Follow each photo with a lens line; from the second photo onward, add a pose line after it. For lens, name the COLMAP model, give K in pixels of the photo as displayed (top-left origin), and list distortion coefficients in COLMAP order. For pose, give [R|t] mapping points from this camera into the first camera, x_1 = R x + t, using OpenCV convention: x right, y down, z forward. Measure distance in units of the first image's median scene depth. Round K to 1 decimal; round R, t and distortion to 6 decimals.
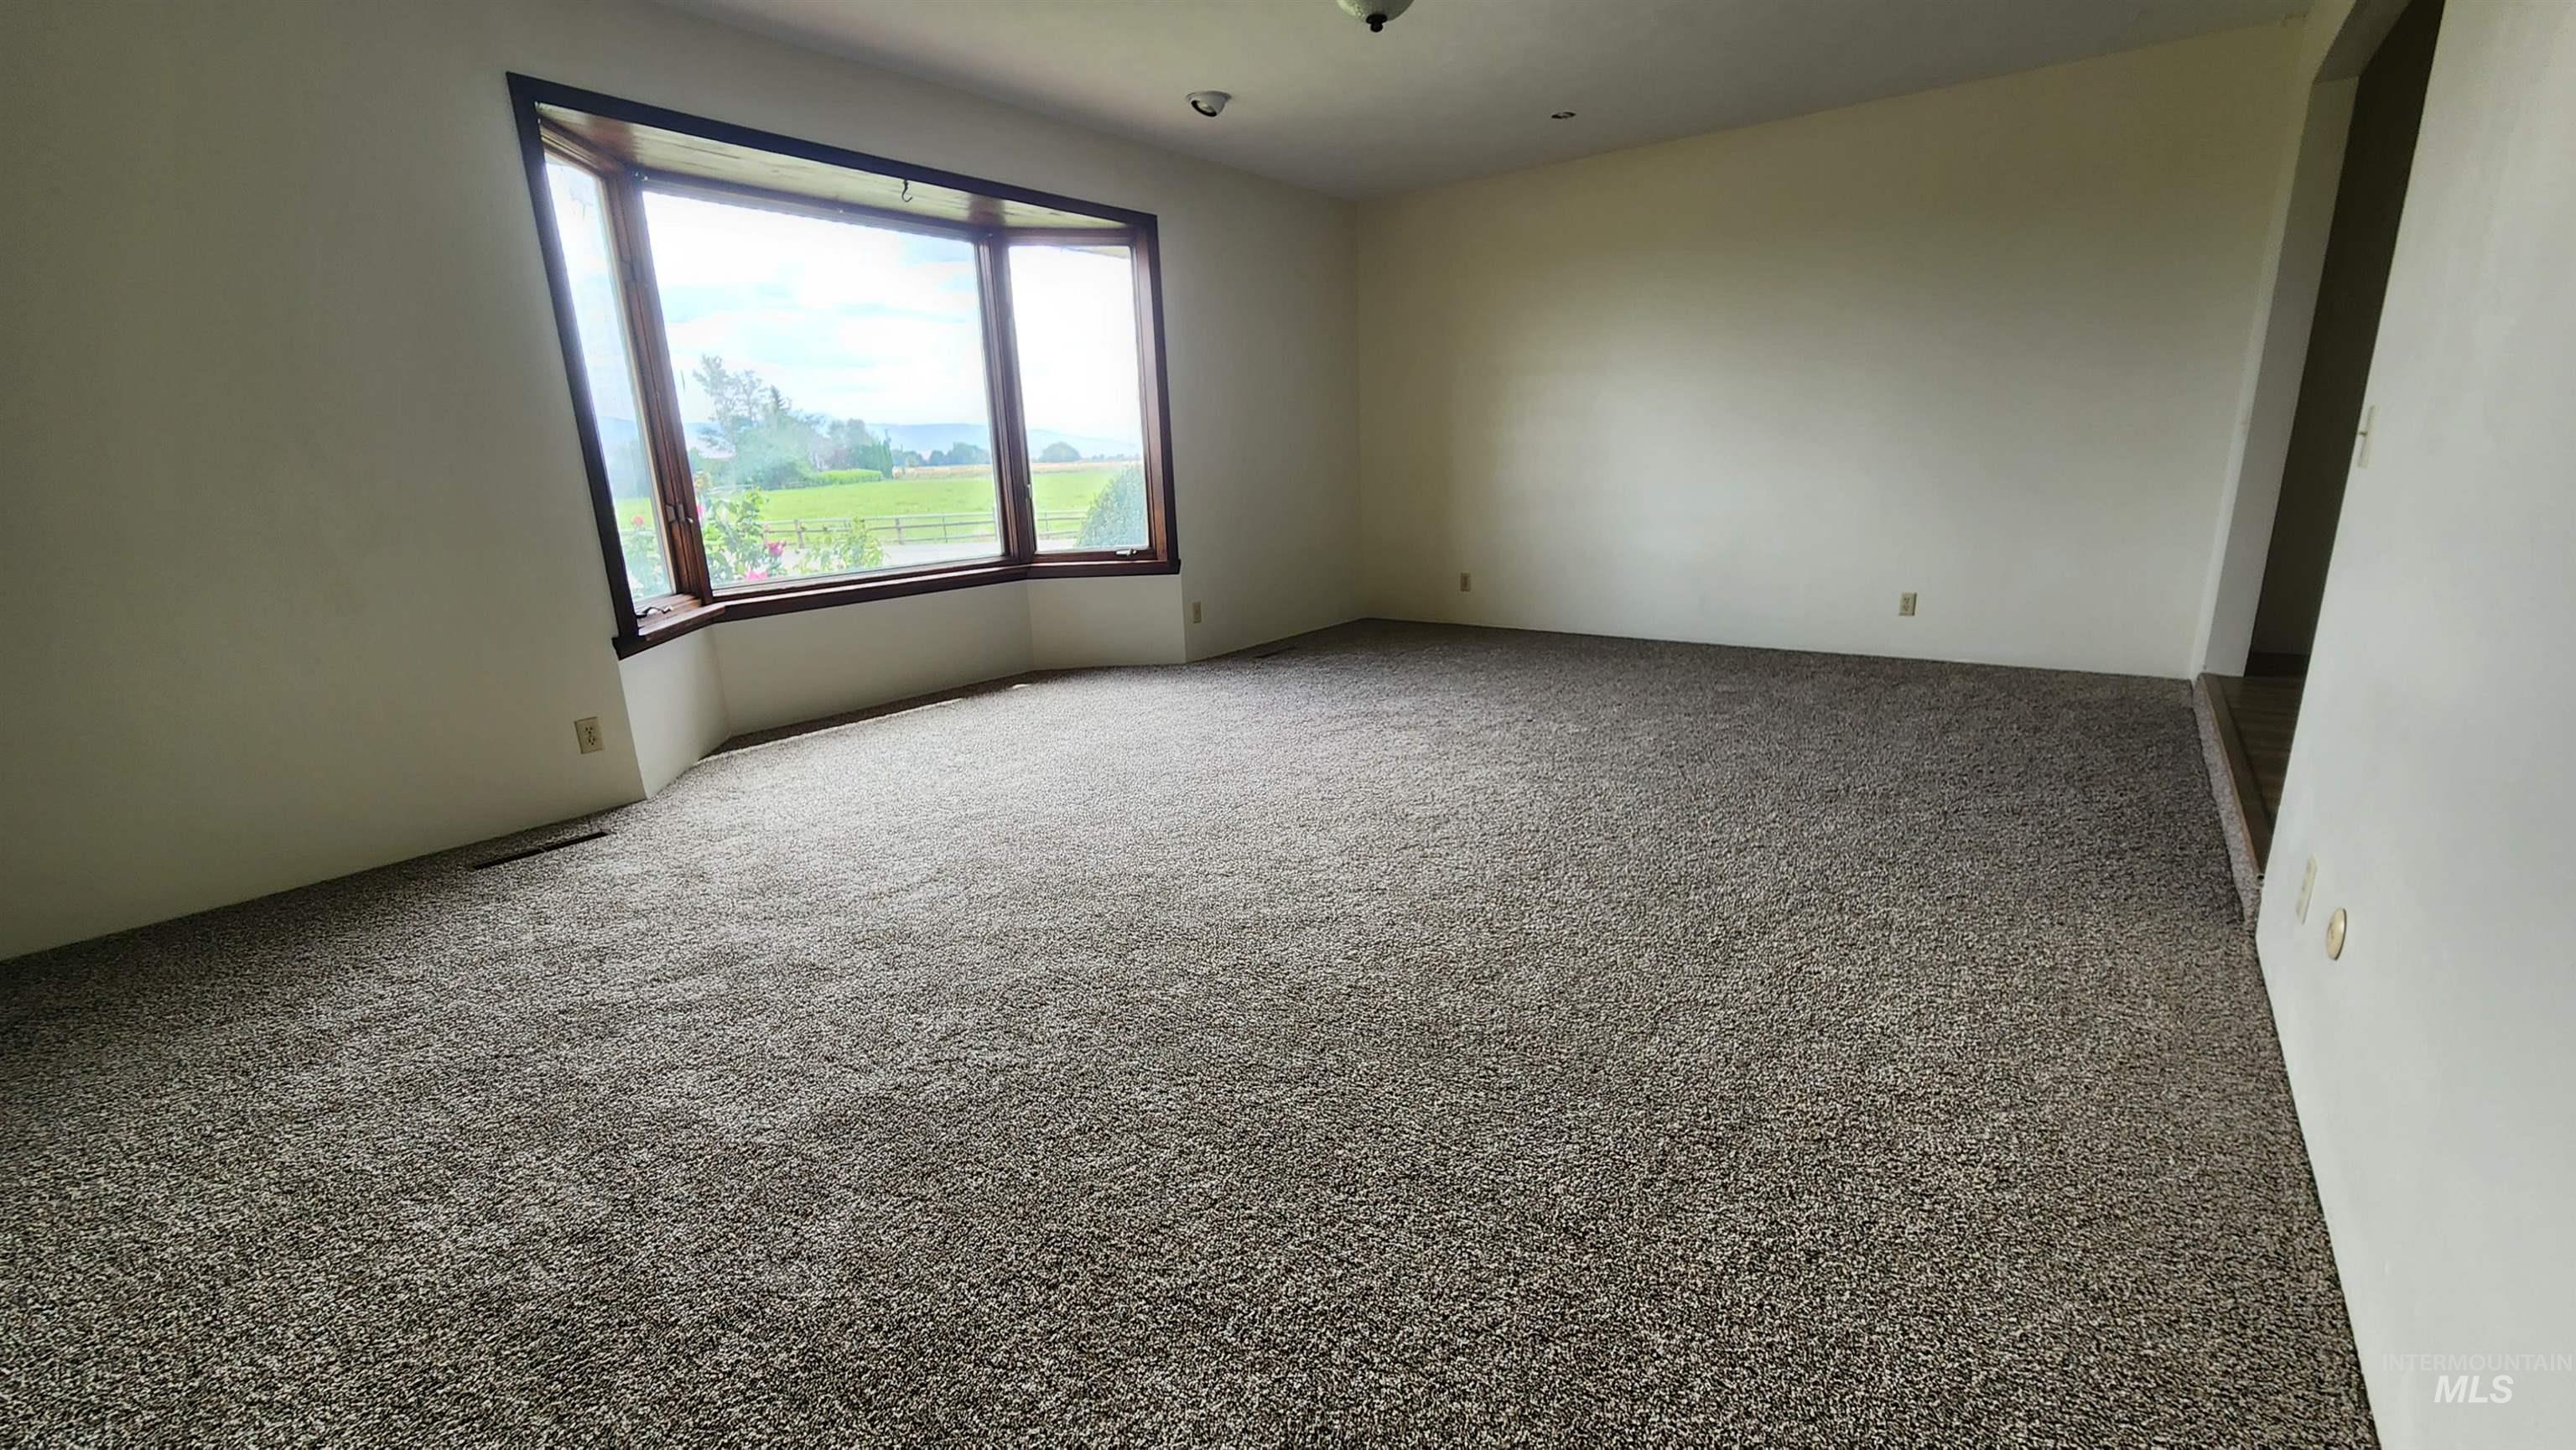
lens RADIAL K [[1062.8, 0, 1288.0], [0, 1062.8, 725.0], [0, 0, 1]] dist [0.010022, -0.001880]
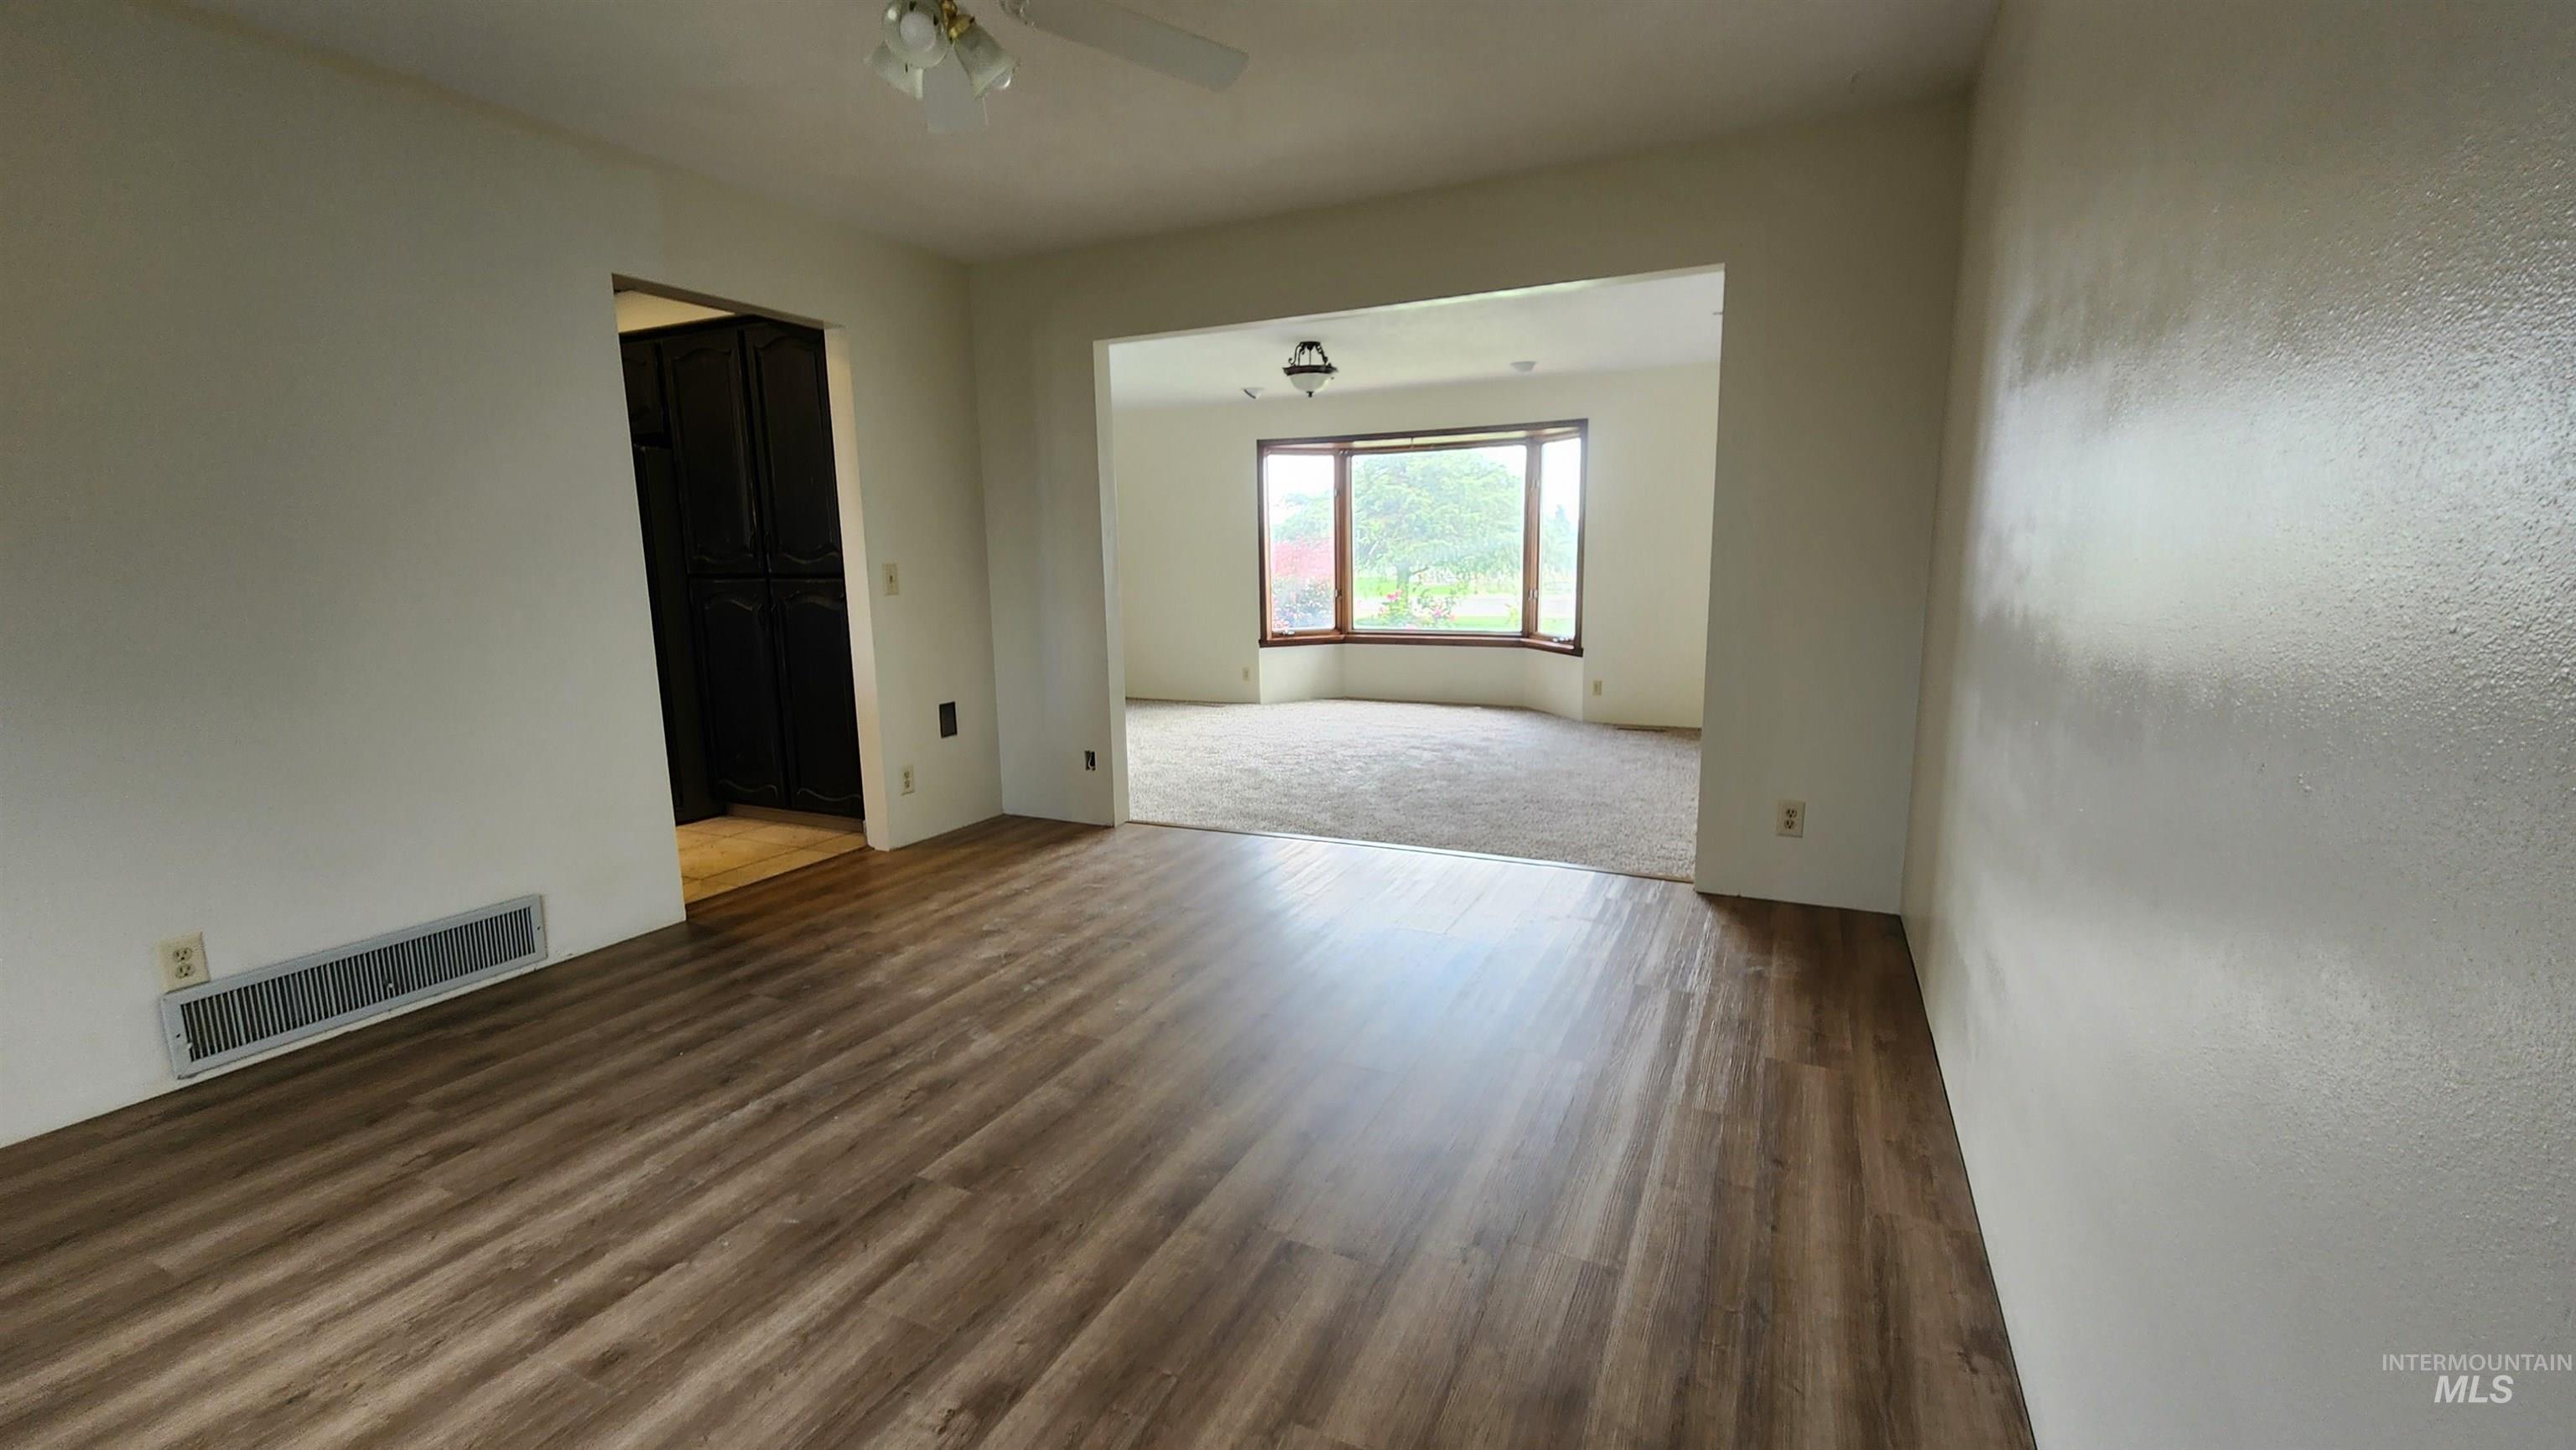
lens RADIAL K [[1062.8, 0, 1288.0], [0, 1062.8, 725.0], [0, 0, 1]] dist [0.010022, -0.001880]
pose [[0.200434, 0.179748, -0.963077, 1.495966], [-0.242015, 0.961644, 0.129113, -0.180359], [0.949345, 0.207200, 0.236248, 0.389374]]
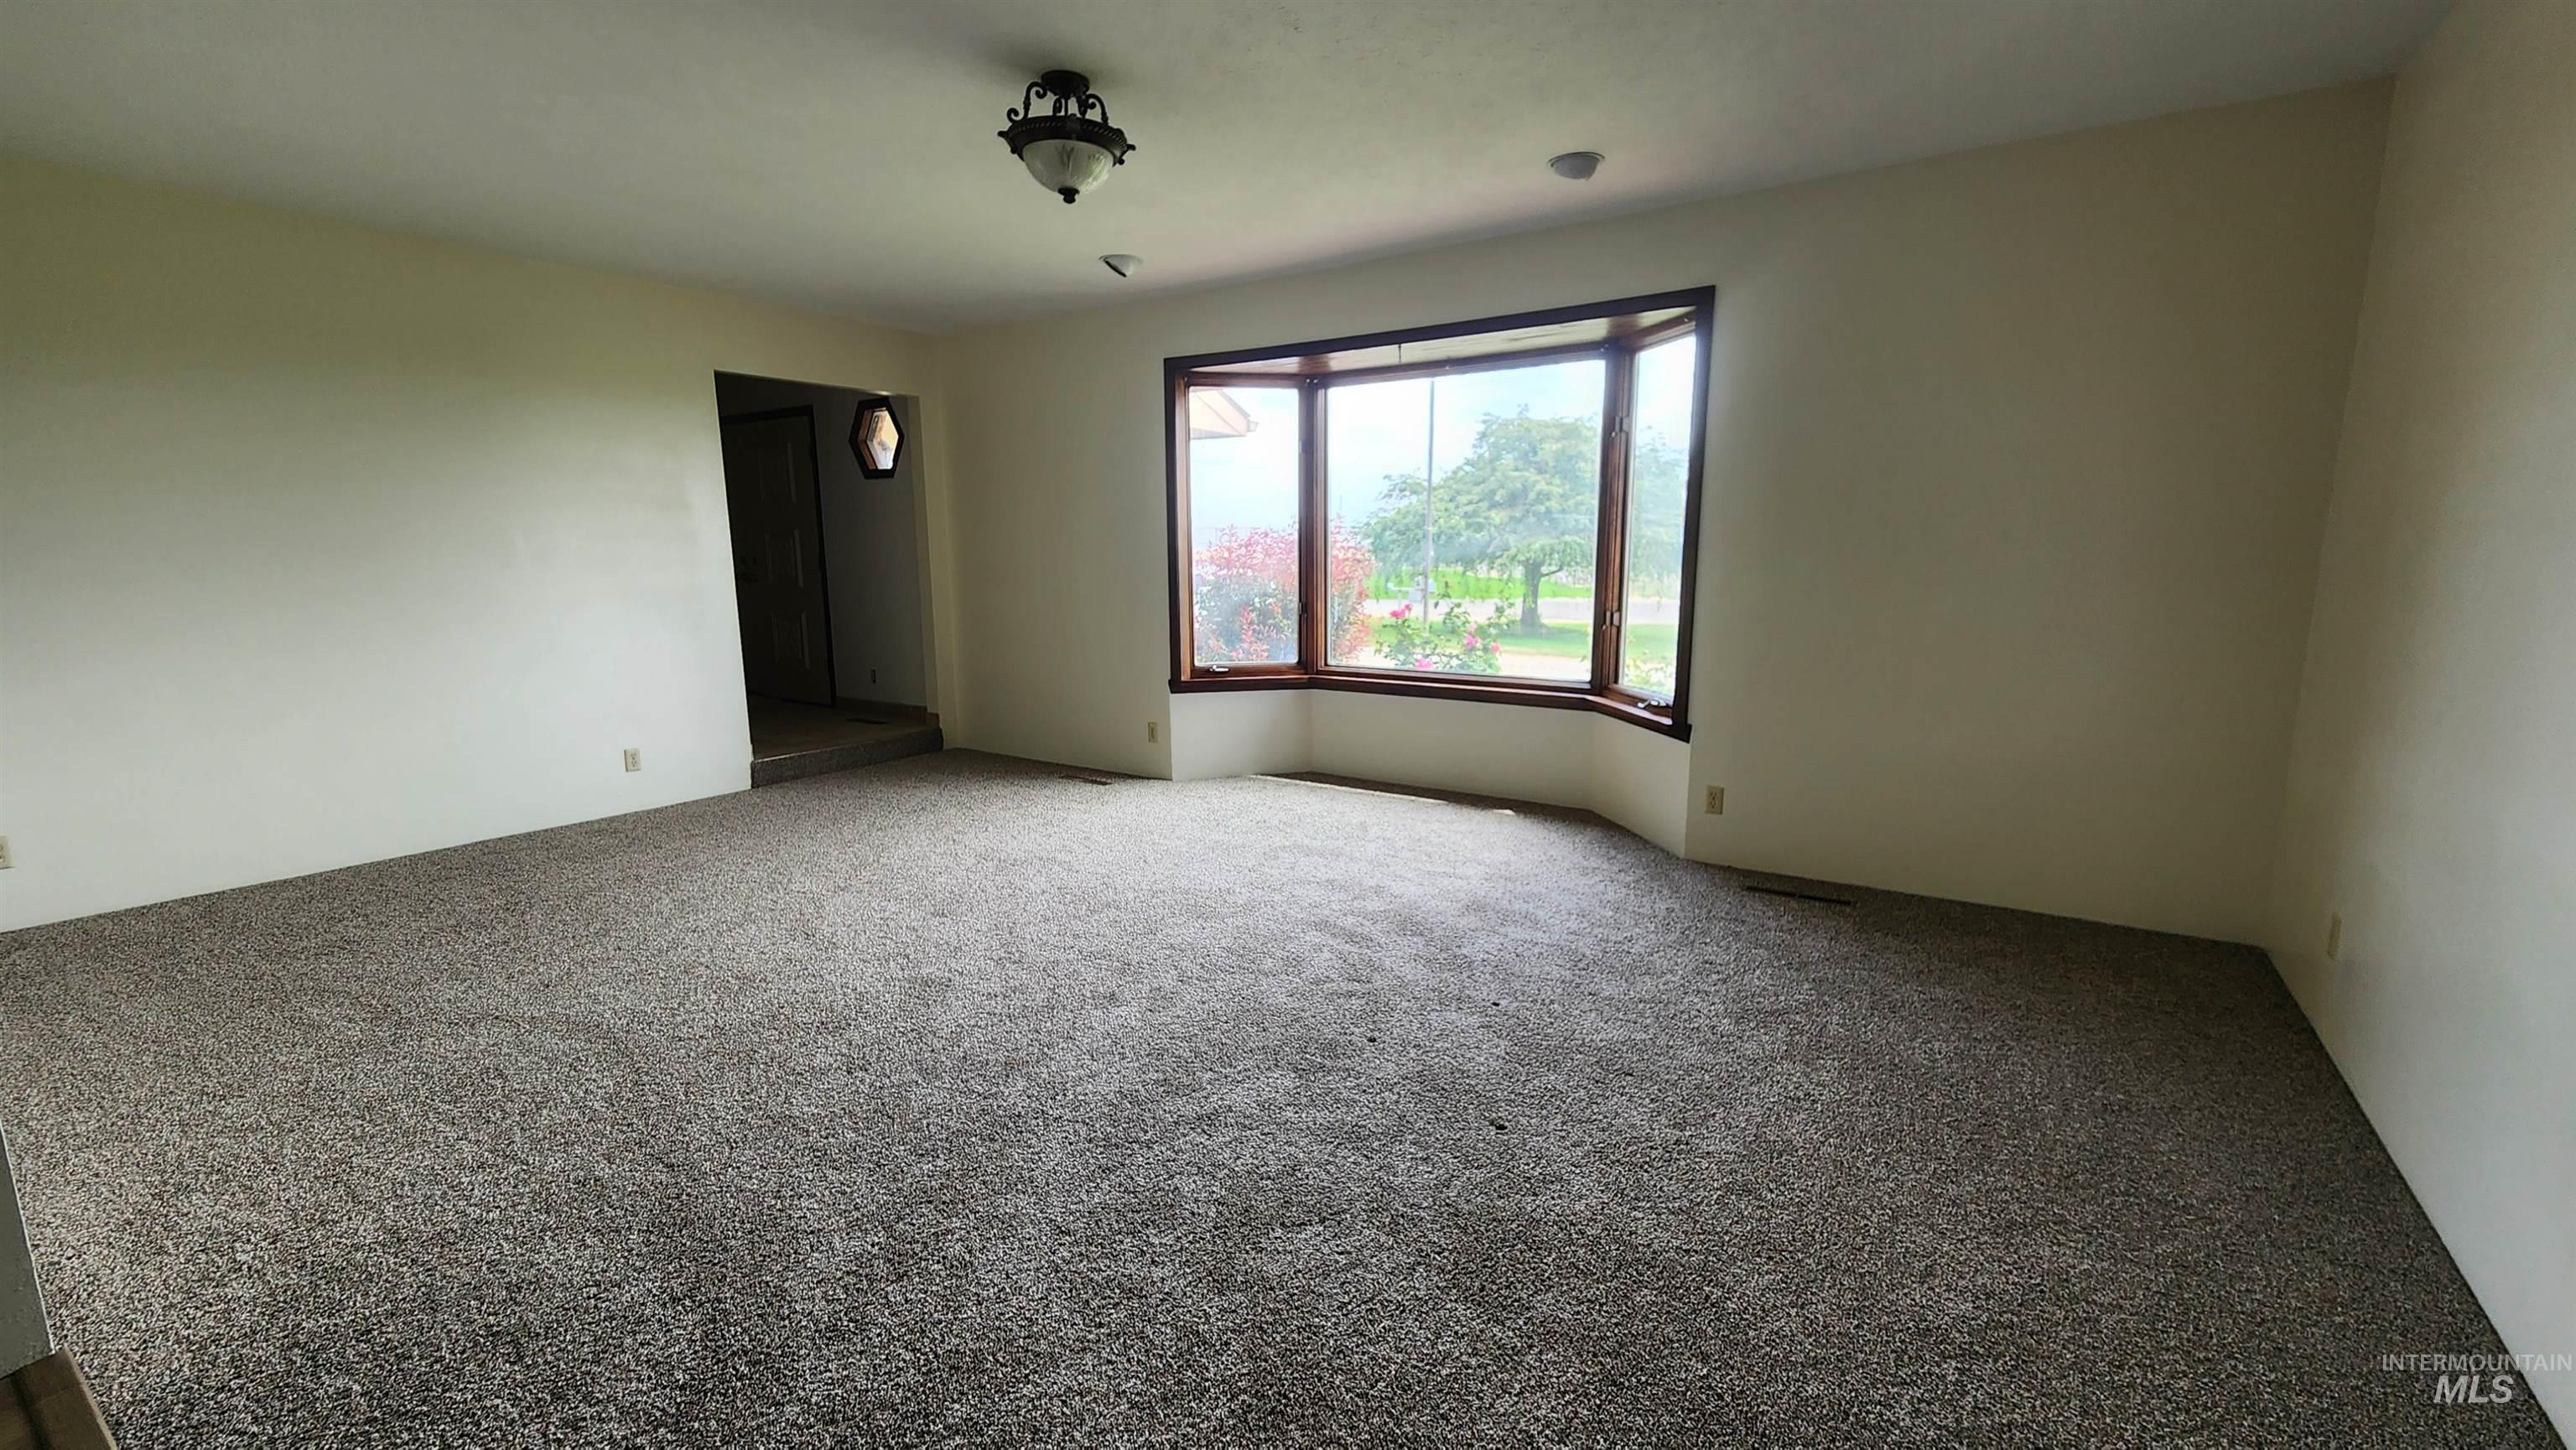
lens RADIAL K [[1062.8, 0, 1288.0], [0, 1062.8, 725.0], [0, 0, 1]] dist [0.010022, -0.001880]
pose [[0.049738, 0.184274, -0.981616, 0.777288], [-0.252657, 0.953186, 0.166135, -0.257916], [0.966277, 0.239749, 0.093968, 0.811403]]
